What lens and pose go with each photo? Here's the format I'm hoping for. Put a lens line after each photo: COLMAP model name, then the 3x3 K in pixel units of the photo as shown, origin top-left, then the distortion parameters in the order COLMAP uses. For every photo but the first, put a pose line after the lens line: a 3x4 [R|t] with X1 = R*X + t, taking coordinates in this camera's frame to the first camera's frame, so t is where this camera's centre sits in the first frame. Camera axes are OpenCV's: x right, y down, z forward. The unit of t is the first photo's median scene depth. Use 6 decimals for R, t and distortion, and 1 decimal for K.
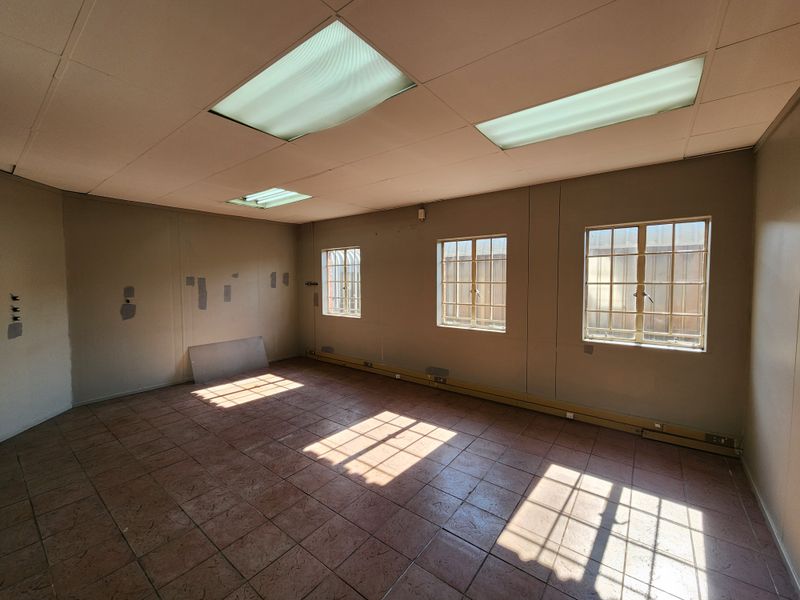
lens RADIAL K [[325.9, 0, 400.0], [0, 325.9, 300.0], [0, 0, 1]] dist [0.000738, 0.000080]
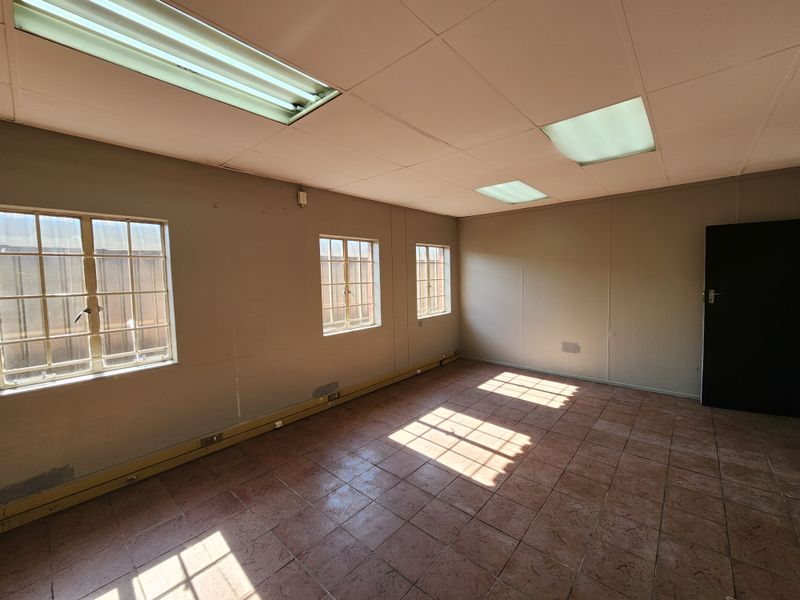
lens RADIAL K [[325.9, 0, 400.0], [0, 325.9, 300.0], [0, 0, 1]] dist [0.000738, 0.000080]
pose [[0.077303, -0.075067, 0.994178, -0.805619], [0.088476, 0.993744, 0.068154, -0.061614], [-0.993074, 0.082692, 0.083461, 0.824077]]
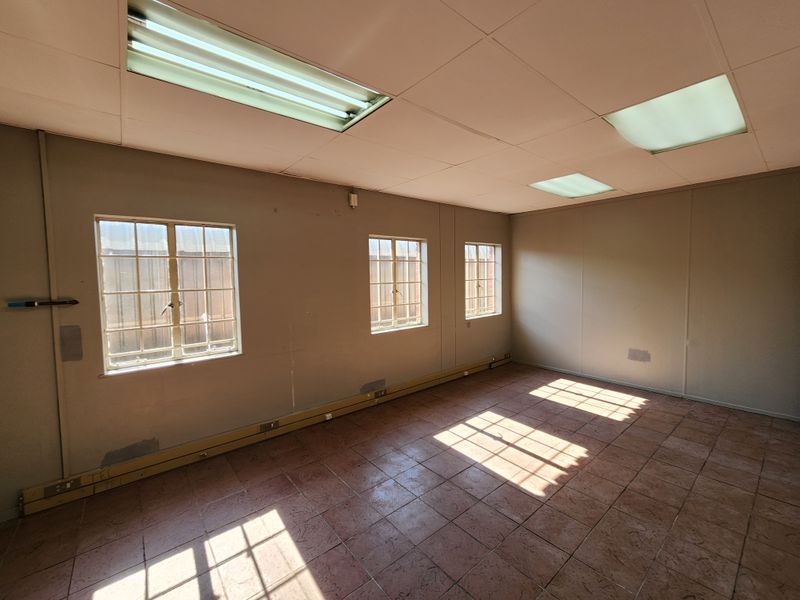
lens RADIAL K [[332.6, 0, 395.8], [0, 332.6, 299.3], [0, 0, 1]] dist [-0.000550, -0.000696]
pose [[0.234575, -0.071587, 0.969459, -0.823260], [0.084016, 0.995046, 0.053148, -0.061691], [-0.968461, 0.068983, 0.239427, 0.818752]]
